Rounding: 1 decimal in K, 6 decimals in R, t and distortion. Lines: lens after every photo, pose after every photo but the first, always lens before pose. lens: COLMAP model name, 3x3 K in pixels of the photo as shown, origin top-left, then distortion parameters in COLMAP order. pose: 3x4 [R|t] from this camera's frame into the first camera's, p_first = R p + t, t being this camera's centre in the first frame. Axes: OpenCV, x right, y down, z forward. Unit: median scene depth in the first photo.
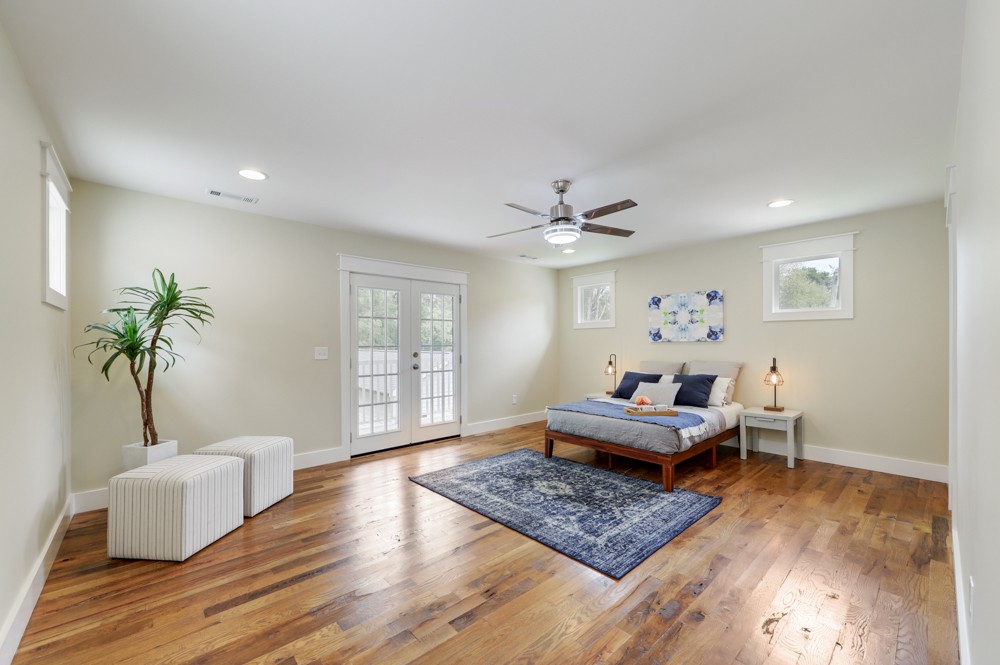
lens RADIAL K [[393.7, 0, 499.0], [0, 393.7, 335.5], [0, 0, 1]] dist [-0.001185, -0.000252]
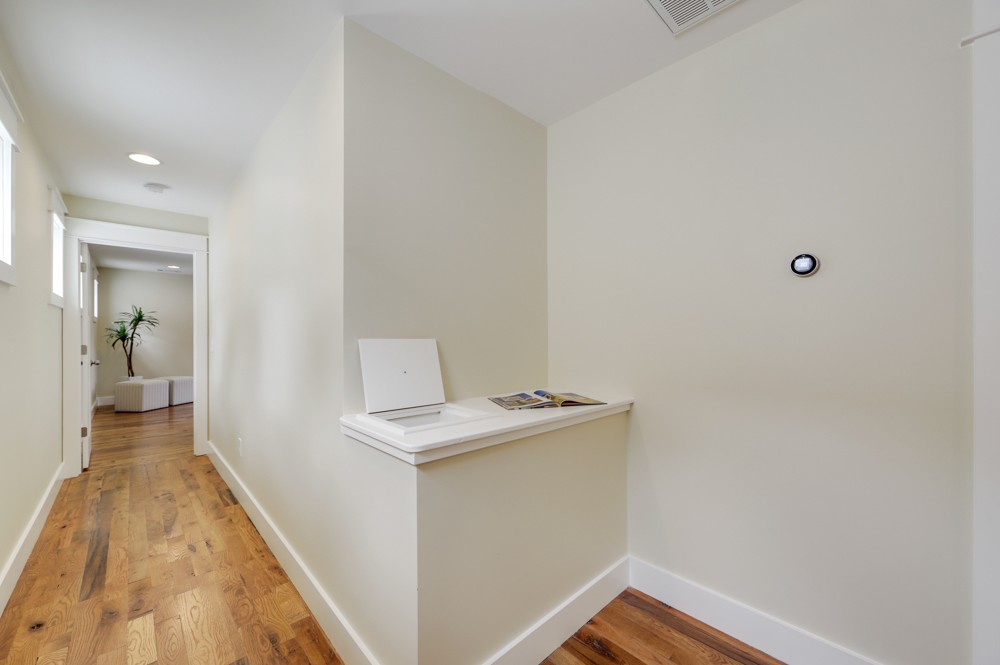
lens RADIAL K [[393.7, 0, 499.0], [0, 393.7, 335.5], [0, 0, 1]] dist [-0.001185, -0.000252]
pose [[0.999559, 0.010955, 0.027584, 1.351586], [-0.011187, 0.999903, 0.008248, -0.026556], [-0.027491, -0.008553, 0.999585, -1.528226]]
